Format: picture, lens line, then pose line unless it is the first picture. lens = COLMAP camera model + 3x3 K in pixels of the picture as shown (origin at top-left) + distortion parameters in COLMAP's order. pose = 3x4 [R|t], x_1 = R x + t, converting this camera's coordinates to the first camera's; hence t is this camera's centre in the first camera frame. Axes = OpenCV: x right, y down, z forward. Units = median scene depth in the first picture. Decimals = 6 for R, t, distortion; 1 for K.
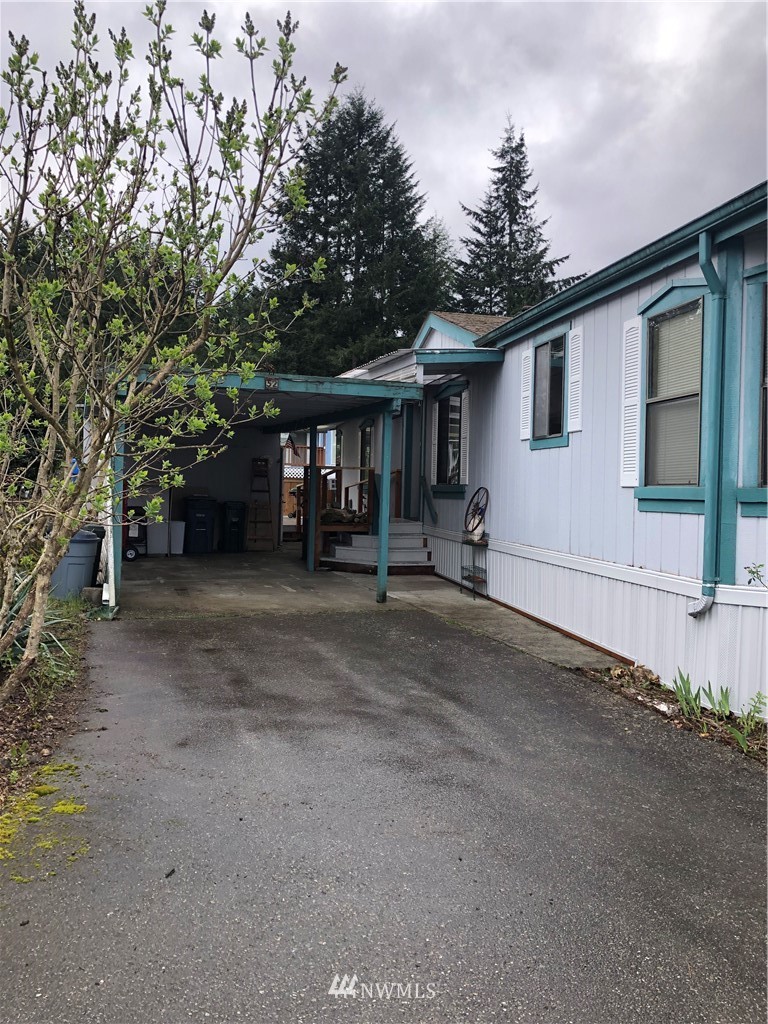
lens RADIAL K [[796.9, 0, 384.4], [0, 796.9, 495.4], [0, 0, 1]] dist [-0.003582, -0.003880]
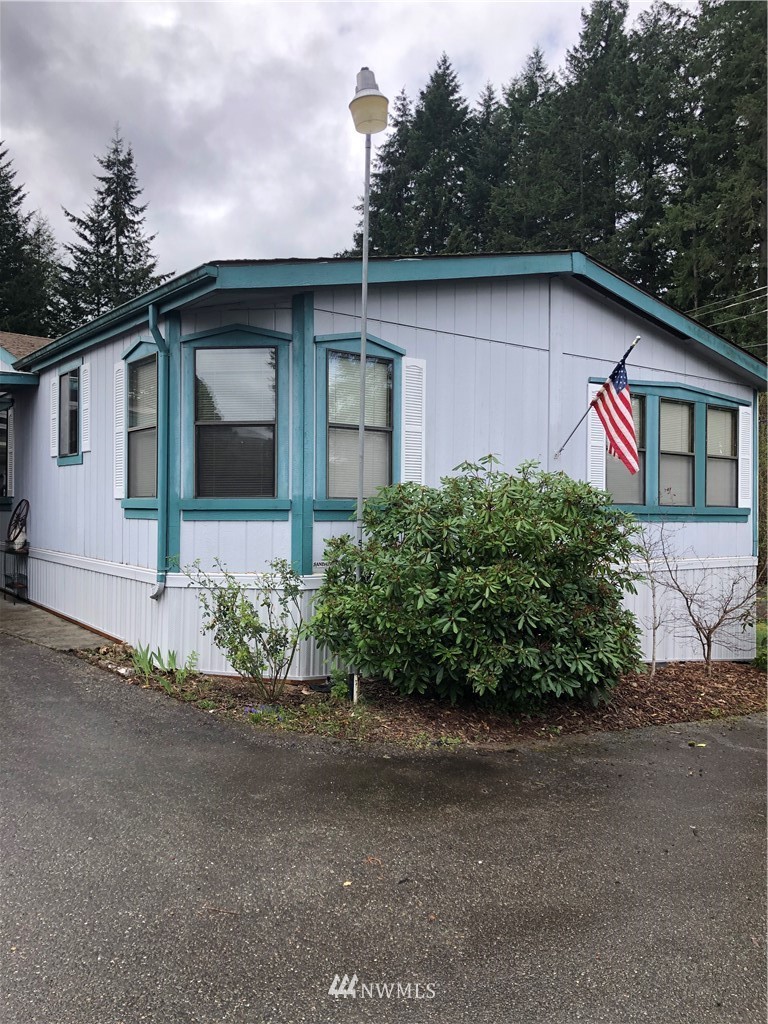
lens RADIAL K [[796.9, 0, 384.4], [0, 796.9, 495.4], [0, 0, 1]] dist [-0.003582, -0.003880]
pose [[0.898318, -0.002458, 0.439339, 0.093929], [0.008969, 0.999879, -0.012744, 0.002518], [-0.439255, 0.015389, 0.898231, -0.193453]]
